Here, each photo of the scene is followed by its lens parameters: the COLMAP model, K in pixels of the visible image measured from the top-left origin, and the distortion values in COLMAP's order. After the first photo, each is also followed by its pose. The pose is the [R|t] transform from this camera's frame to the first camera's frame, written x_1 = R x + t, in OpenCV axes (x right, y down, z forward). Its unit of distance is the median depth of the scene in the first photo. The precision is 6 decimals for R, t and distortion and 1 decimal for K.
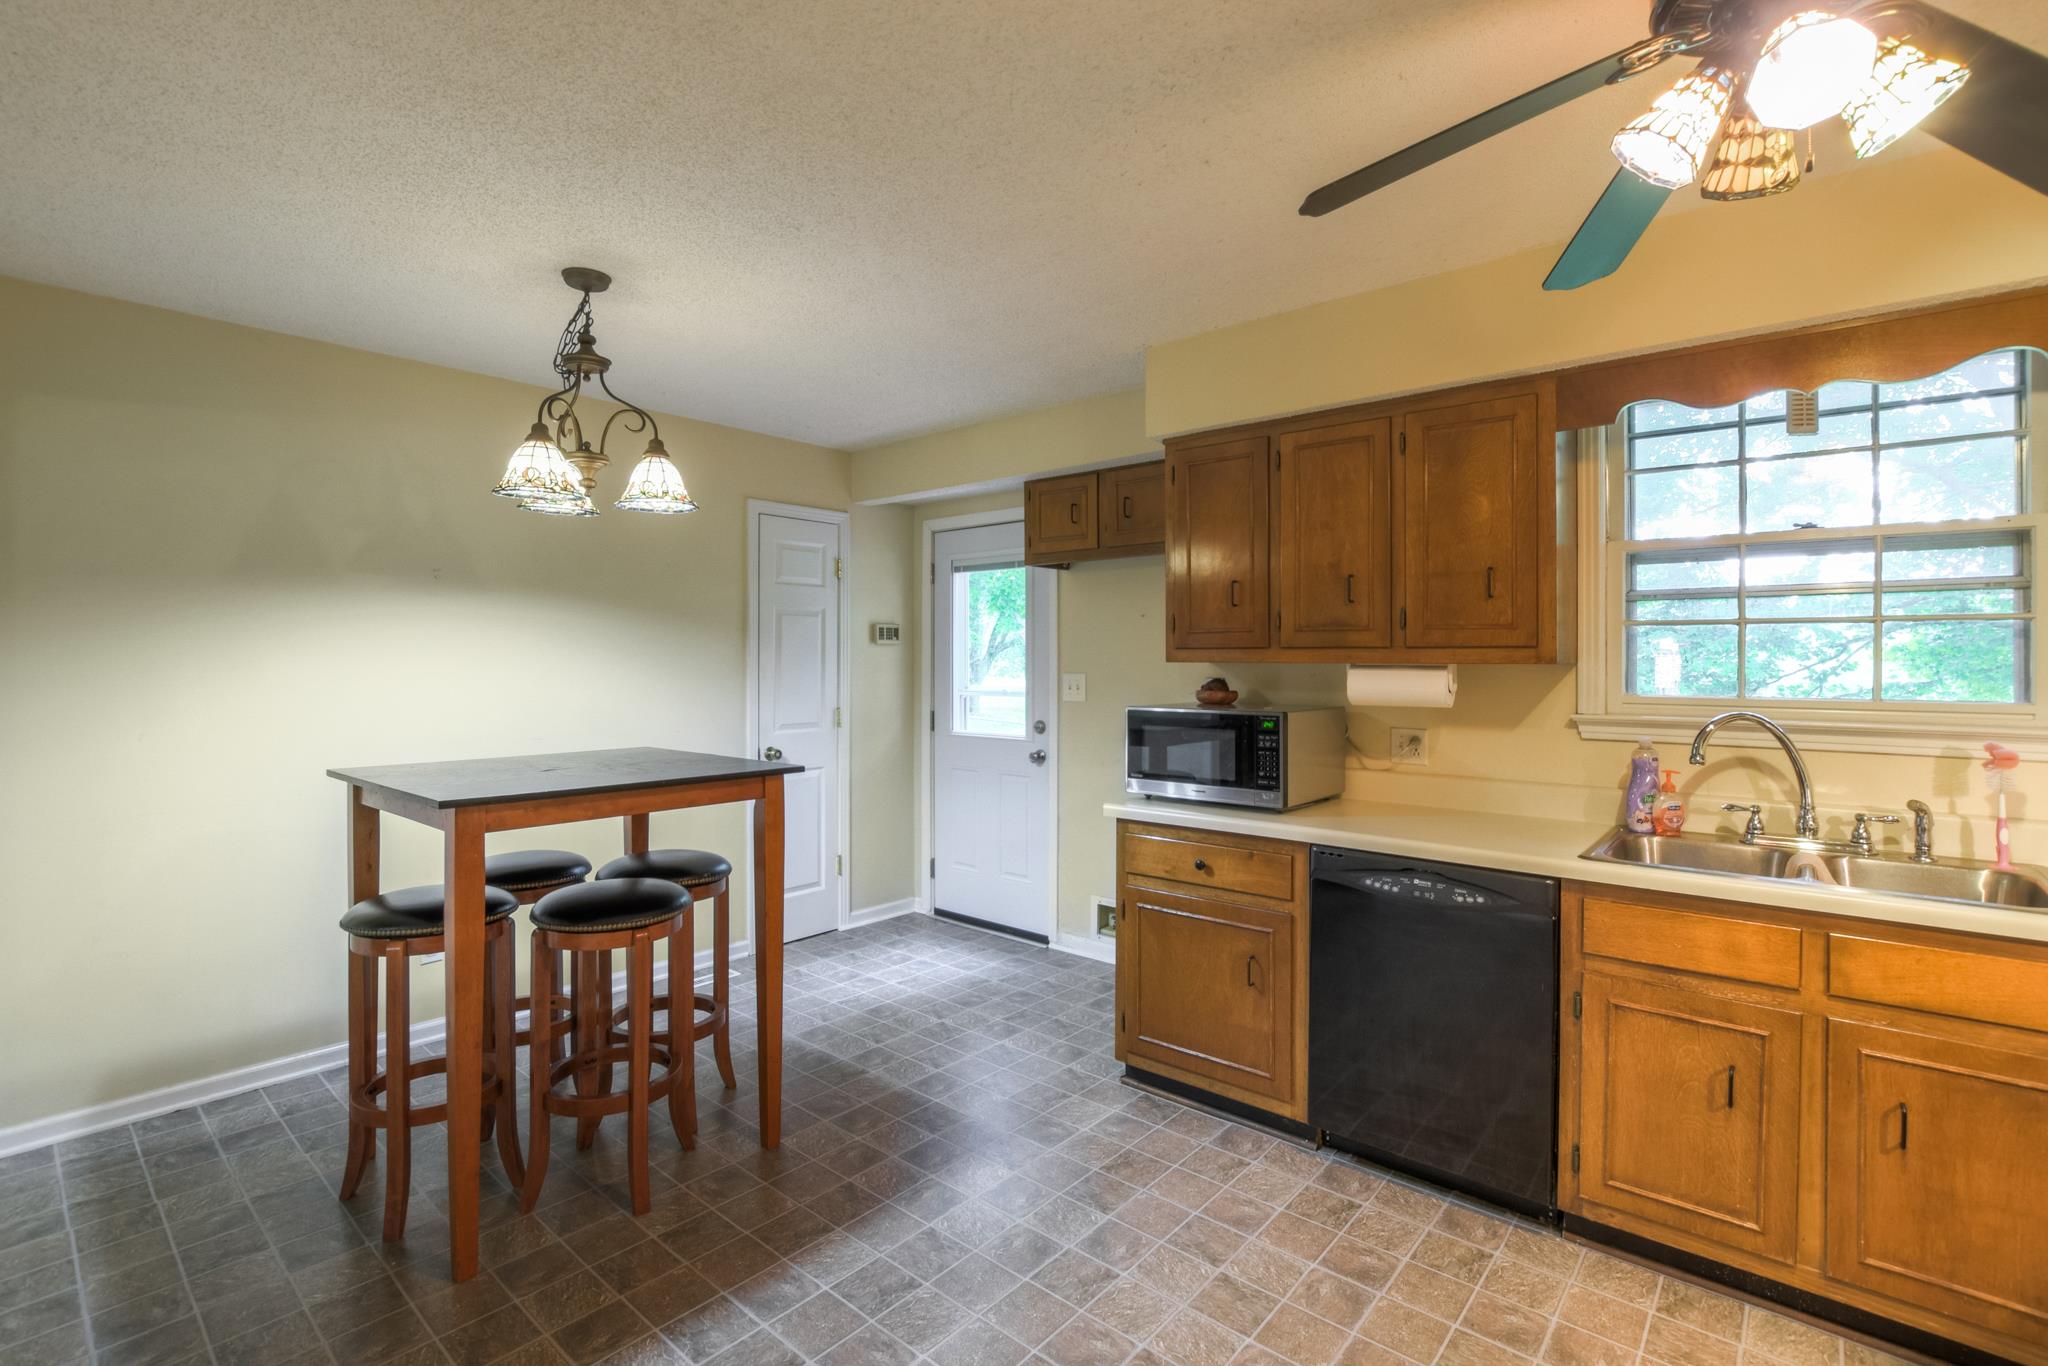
lens RADIAL K [[940.5, 0, 1067.1], [0, 940.5, 658.6], [0, 0, 1]] dist [-0.015128, 0.000084]
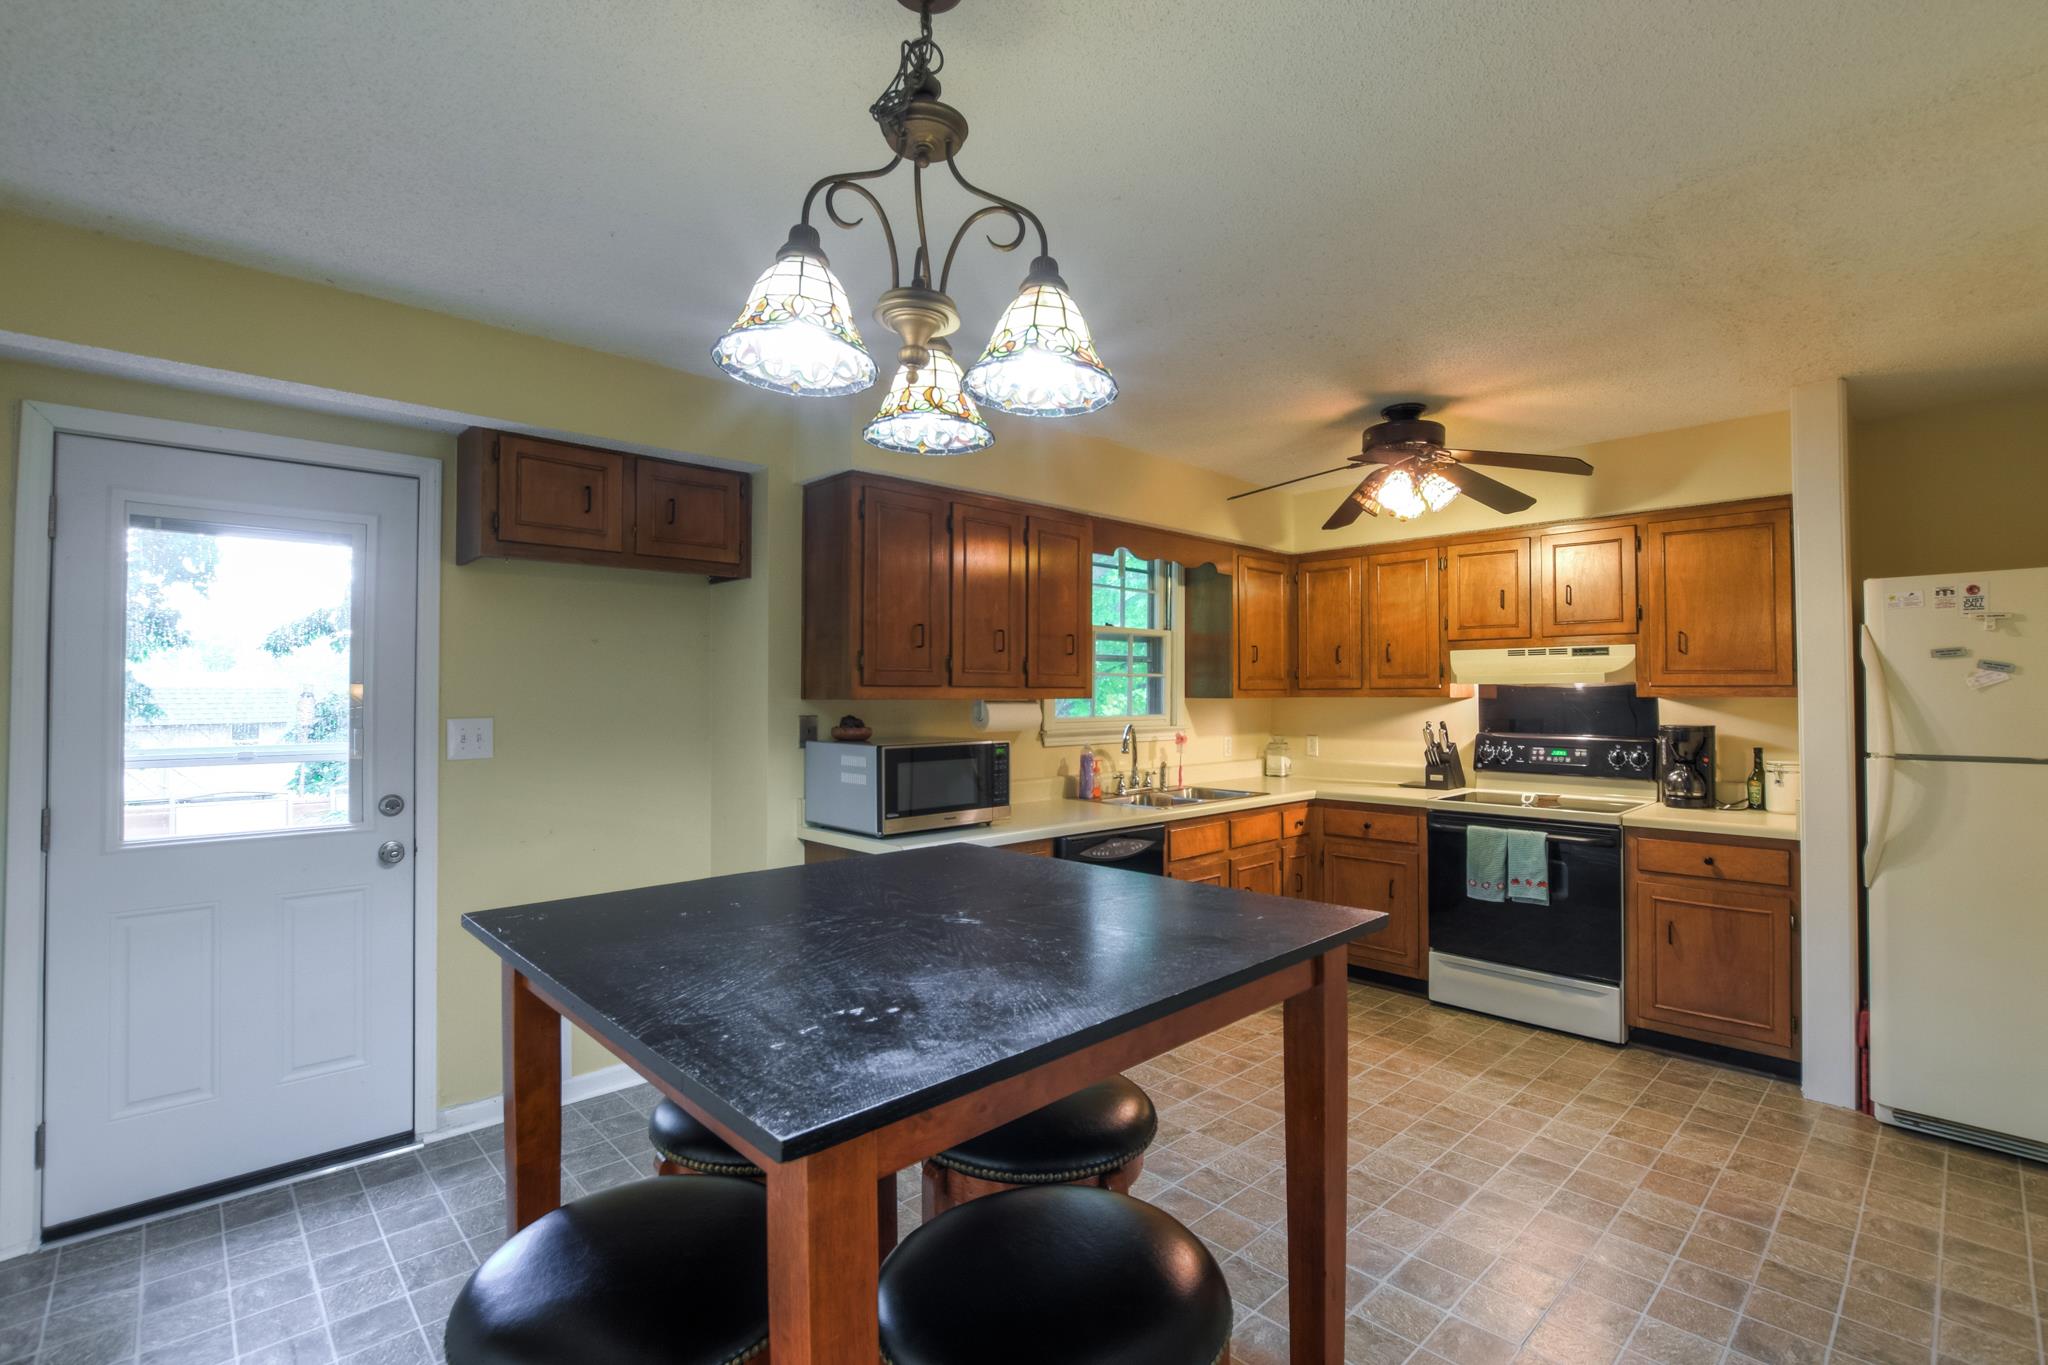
lens RADIAL K [[925.6, 0, 1024.8], [0, 925.6, 672.2], [0, 0, 1]] dist [-0.025715, 0.006915]
pose [[0.125859, 0.017454, 0.991895, -0.678746], [-0.001595, 0.999847, -0.017392, -0.007151], [-0.992047, 0.000607, 0.125868, 0.583211]]
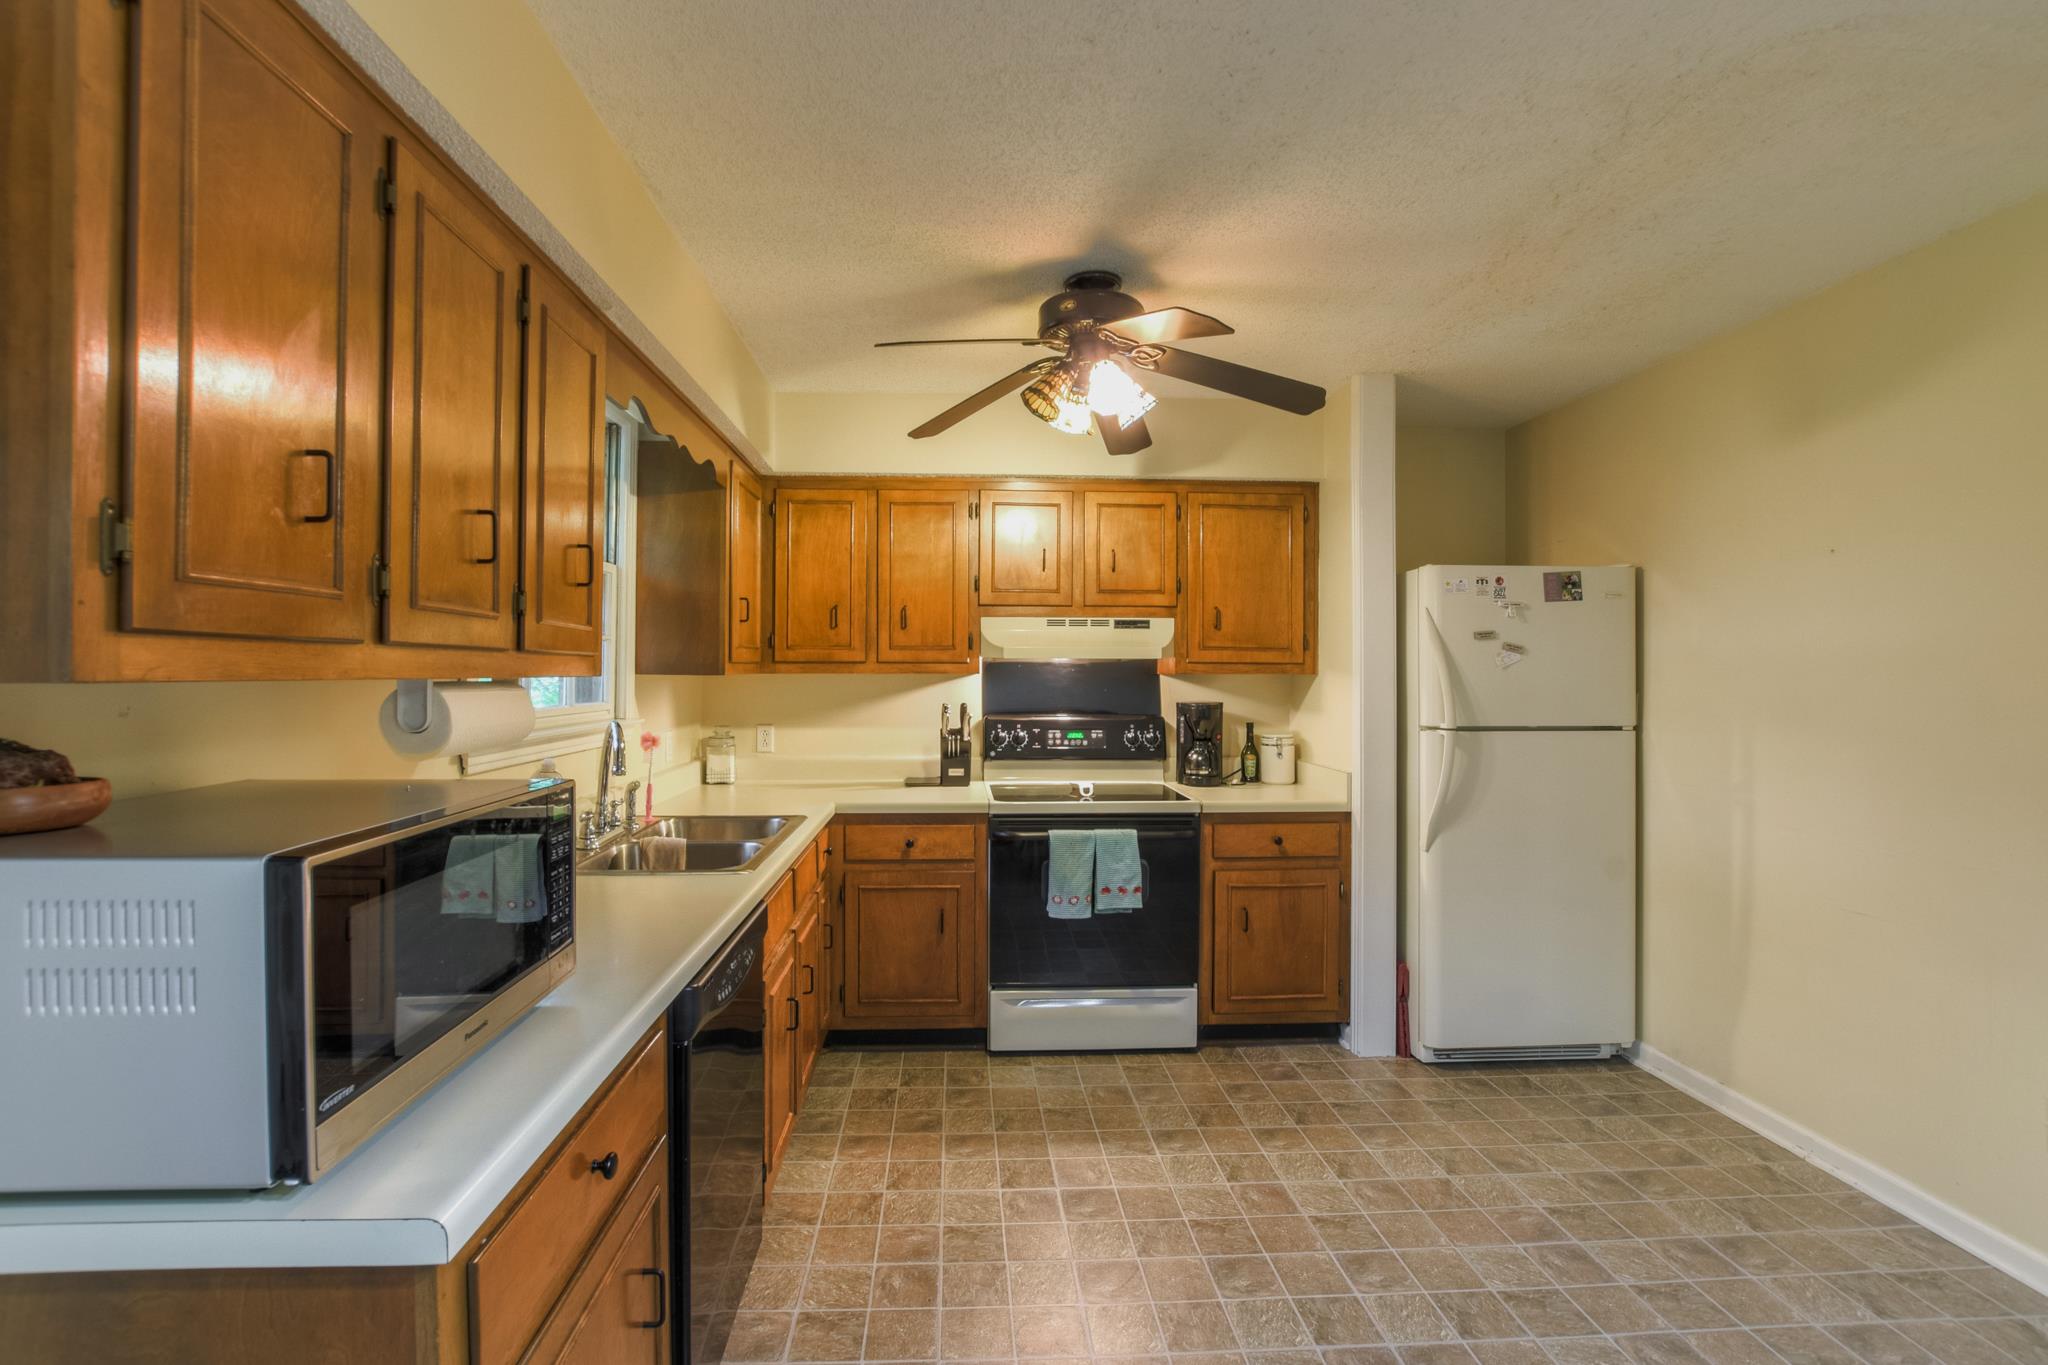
lens RADIAL K [[925.6, 0, 1024.8], [0, 925.6, 672.2], [0, 0, 1]] dist [-0.025715, 0.006915]
pose [[-0.665792, -0.009389, 0.746078, -0.211667], [-0.009573, 0.999946, 0.004041, -0.002720], [-0.746076, -0.004452, -0.665846, 0.801689]]
